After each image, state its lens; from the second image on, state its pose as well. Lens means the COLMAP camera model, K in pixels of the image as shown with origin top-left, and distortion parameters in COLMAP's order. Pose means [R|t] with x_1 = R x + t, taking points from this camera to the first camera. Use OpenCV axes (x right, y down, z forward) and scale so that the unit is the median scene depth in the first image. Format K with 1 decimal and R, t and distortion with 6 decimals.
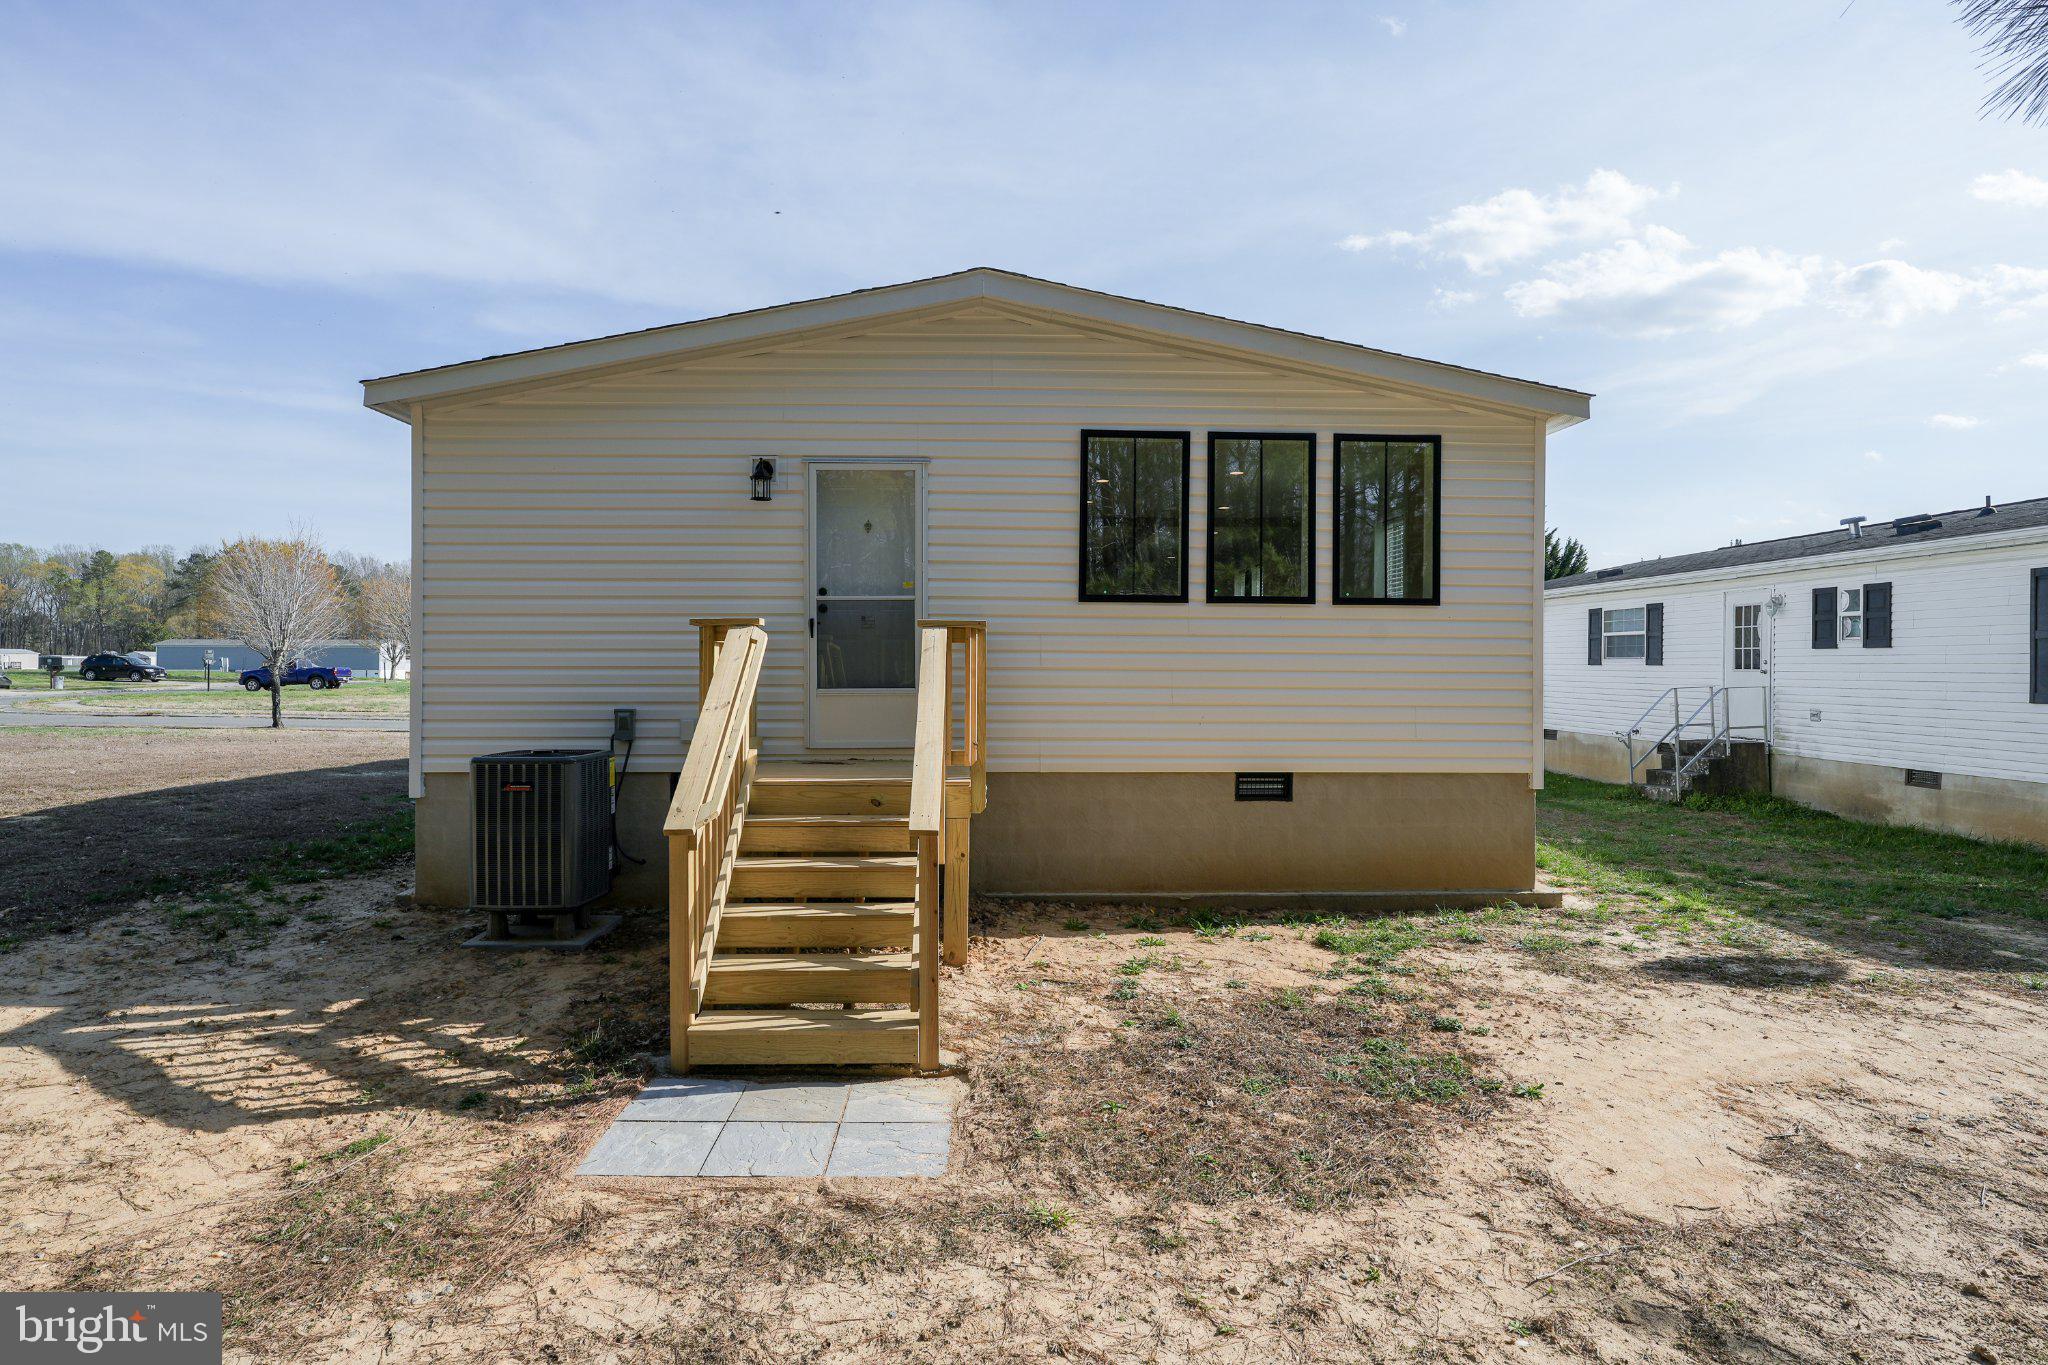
lens RADIAL K [[1194.3, 0, 1024.0], [0, 1194.3, 682.5], [0, 0, 1]] dist [0.034806, 0.000243]
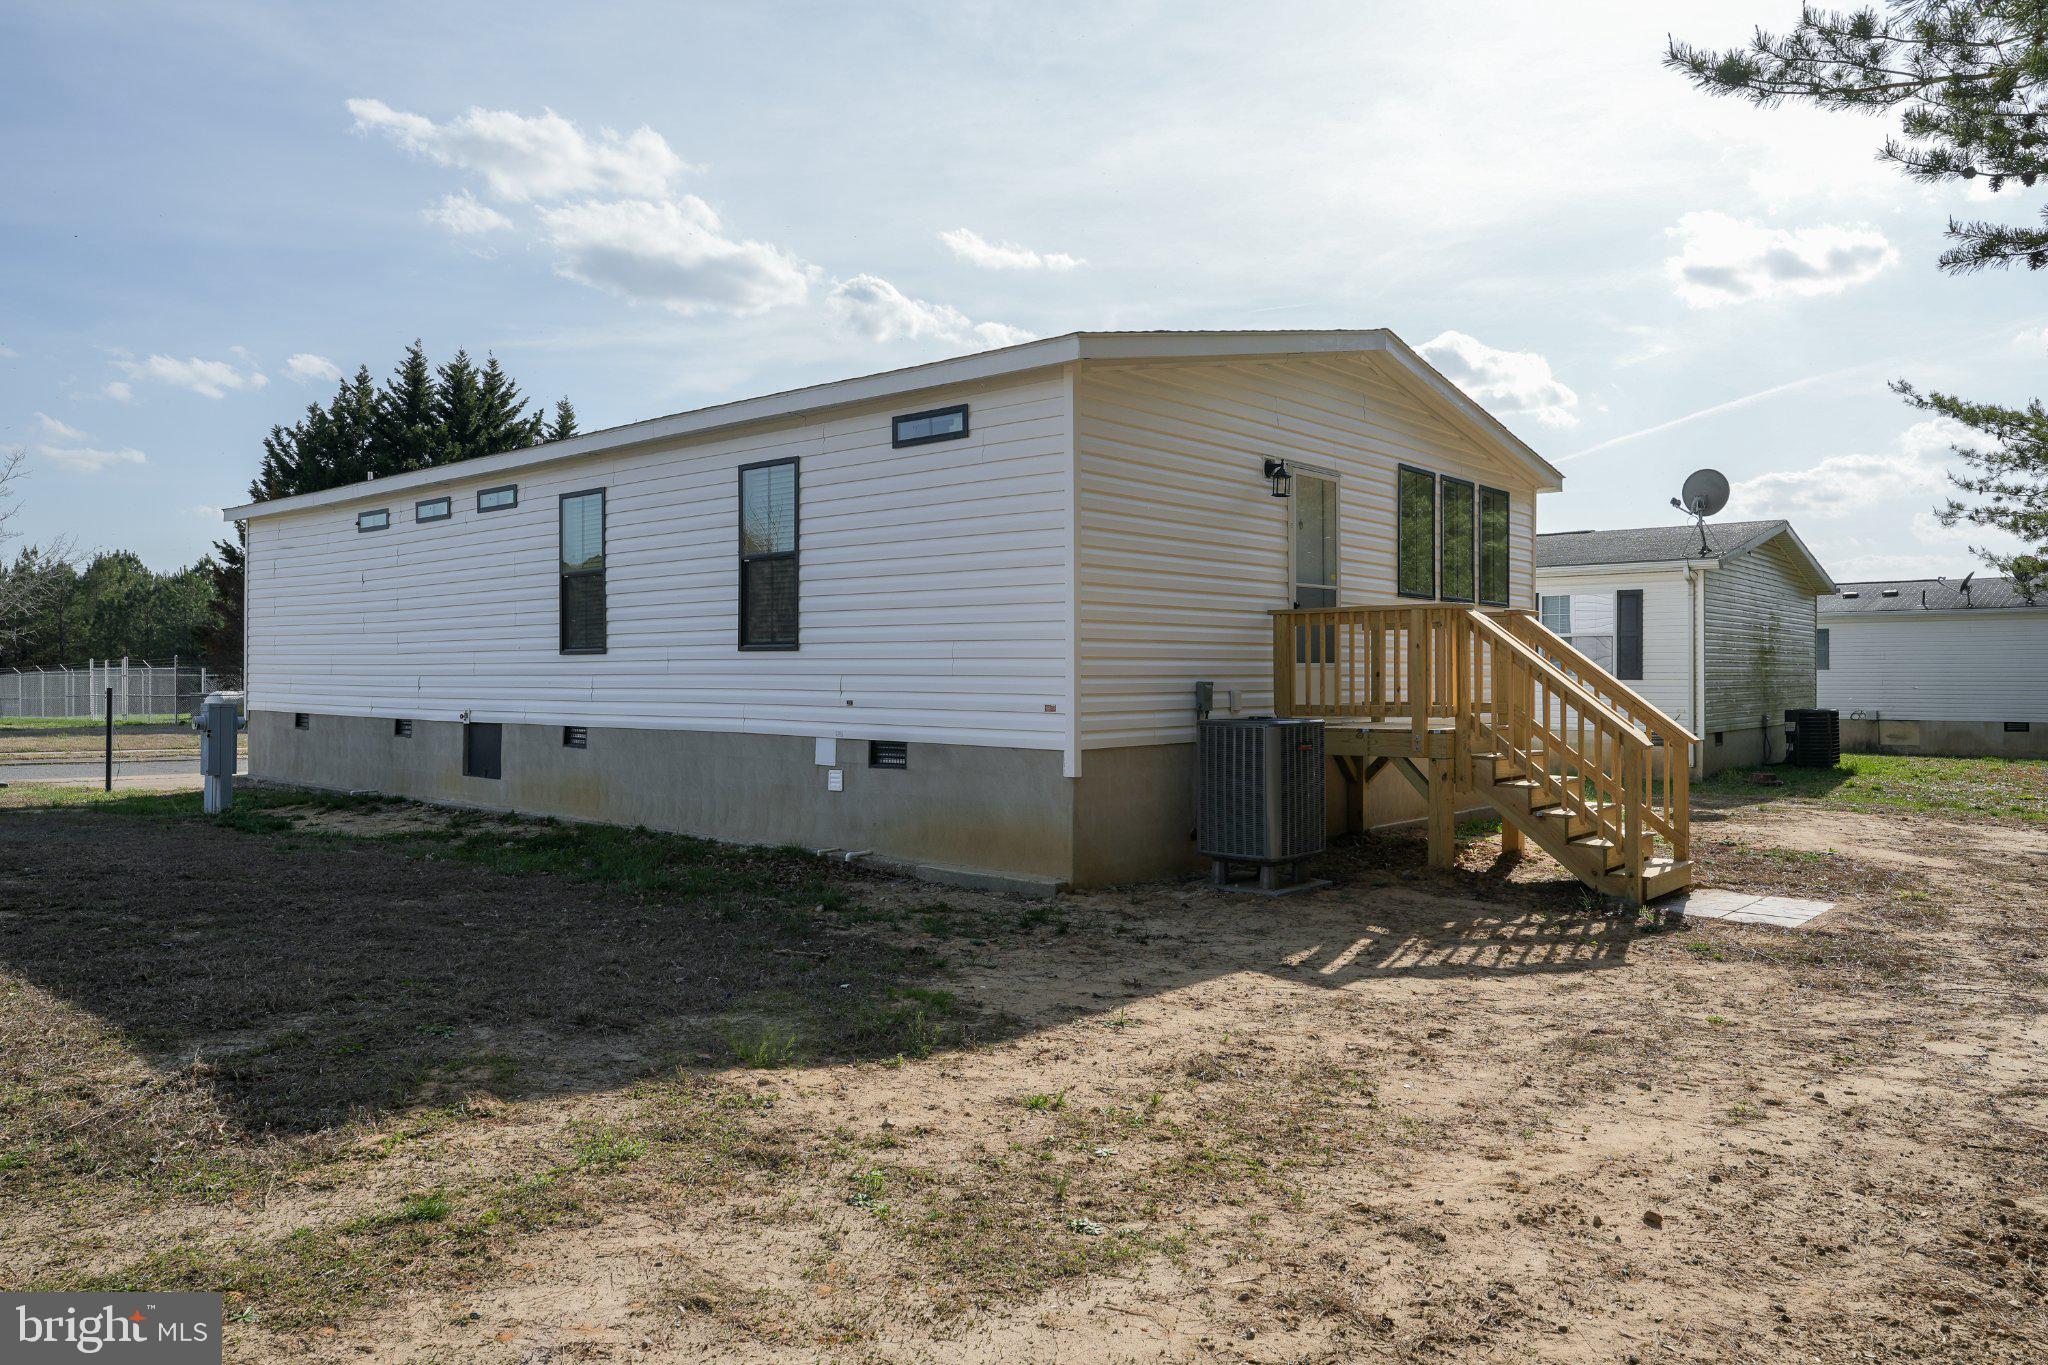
lens RADIAL K [[1363.4, 0, 1024.0], [0, 1363.4, 682.5], [0, 0, 1]] dist [0.036377, 0.000499]
pose [[0.681481, -0.010684, 0.731758, -0.123349], [-0.003213, 0.999840, 0.017590, 0.000178], [-0.731828, -0.014339, 0.681338, 0.026983]]
